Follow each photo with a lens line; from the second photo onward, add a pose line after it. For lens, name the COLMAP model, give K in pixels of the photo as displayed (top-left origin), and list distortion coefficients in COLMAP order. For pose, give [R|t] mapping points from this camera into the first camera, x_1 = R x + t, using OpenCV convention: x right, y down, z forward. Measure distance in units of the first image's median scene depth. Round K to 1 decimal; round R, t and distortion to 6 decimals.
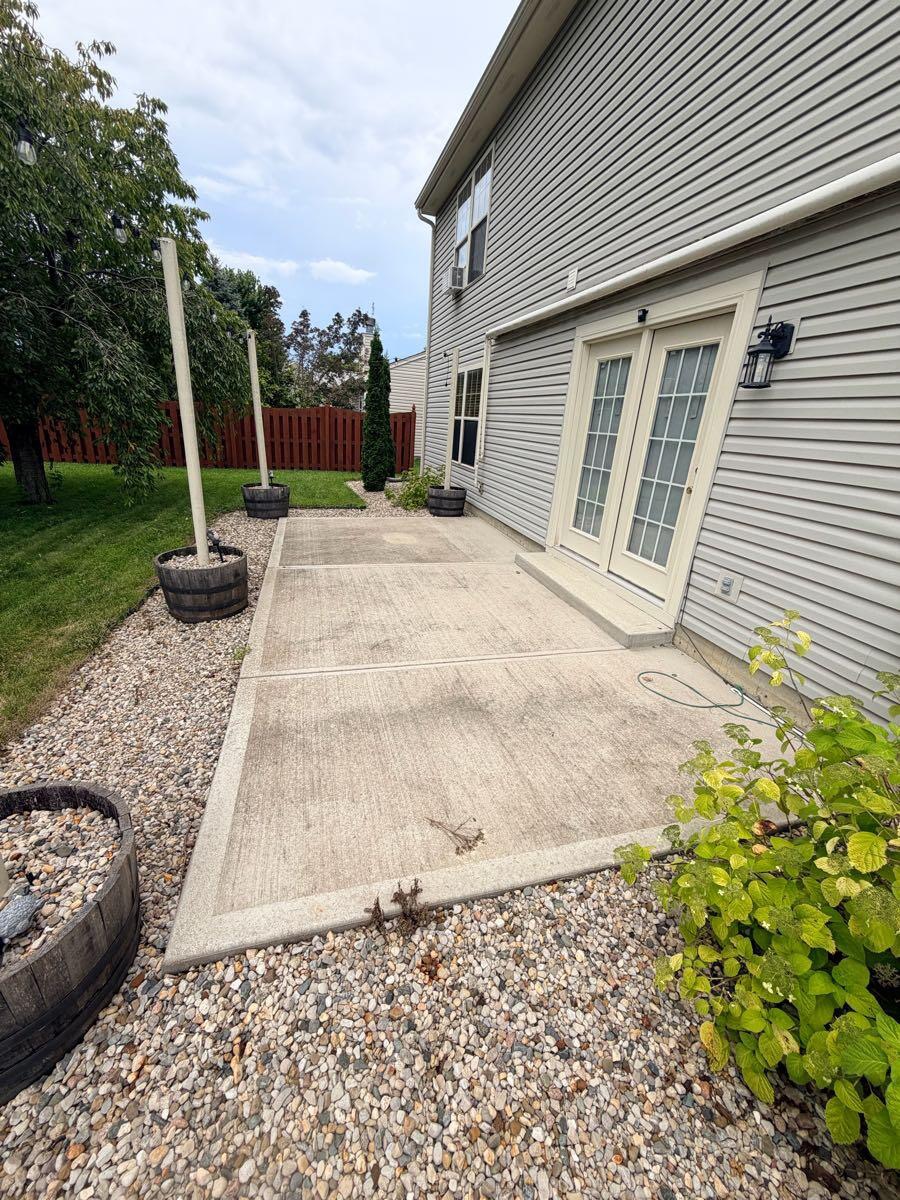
lens RADIAL K [[477.9, 0, 452.0], [0, 477.9, 599.7], [0, 0, 1]] dist [0.007294, 0.001194]
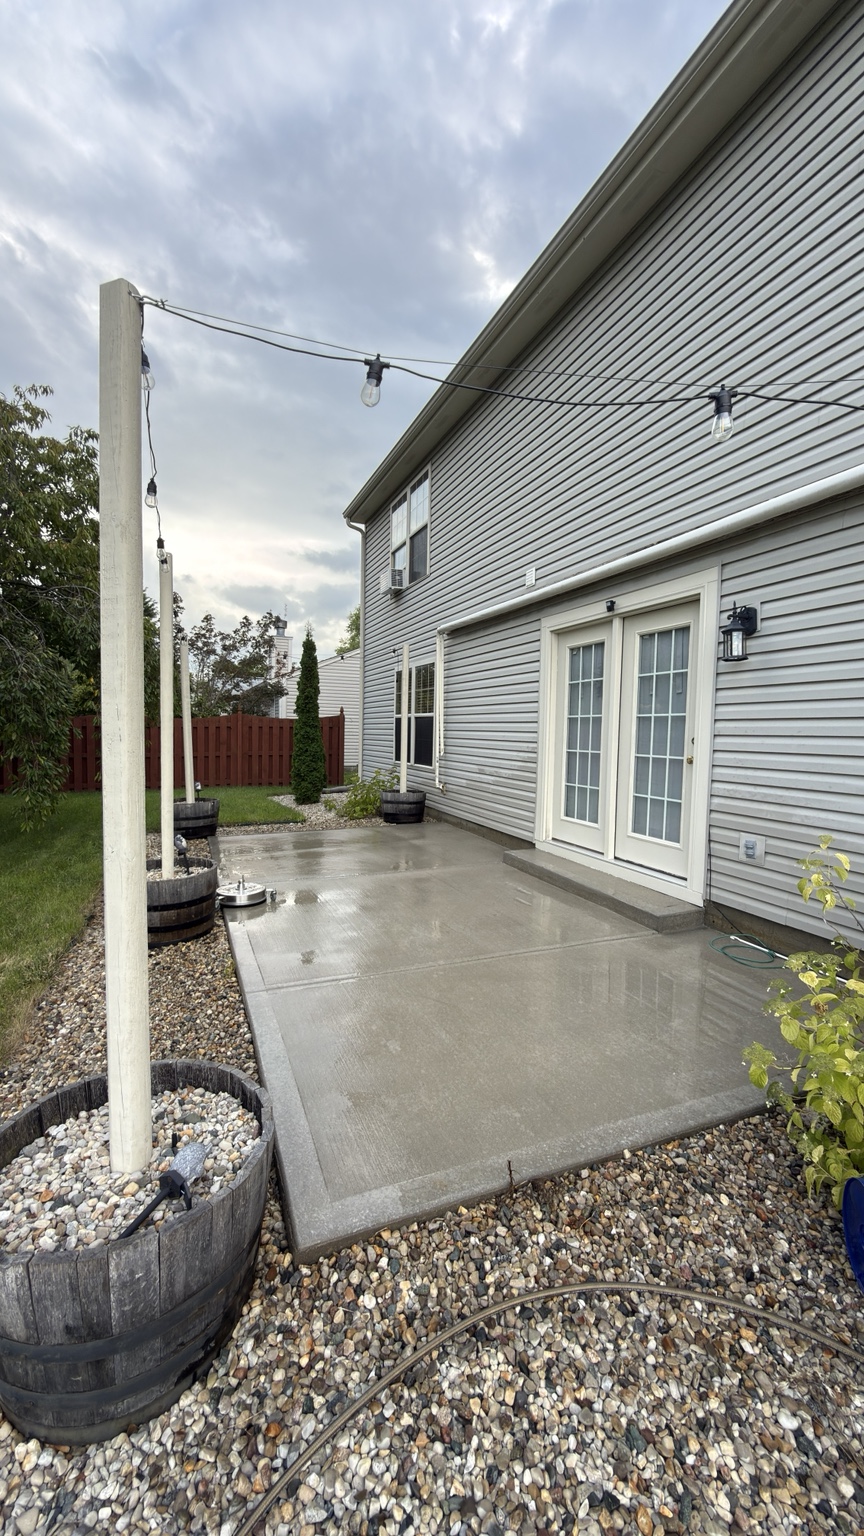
lens RADIAL K [[617.4, 0, 436.7], [0, 617.4, 773.9], [0, 0, 1]] dist [0.015025, 0.000544]
pose [[0.991218, -0.060794, 0.117432, -0.129160], [0.091225, 0.957269, -0.274435, 0.075430], [-0.095730, 0.282738, 0.954408, -0.117318]]
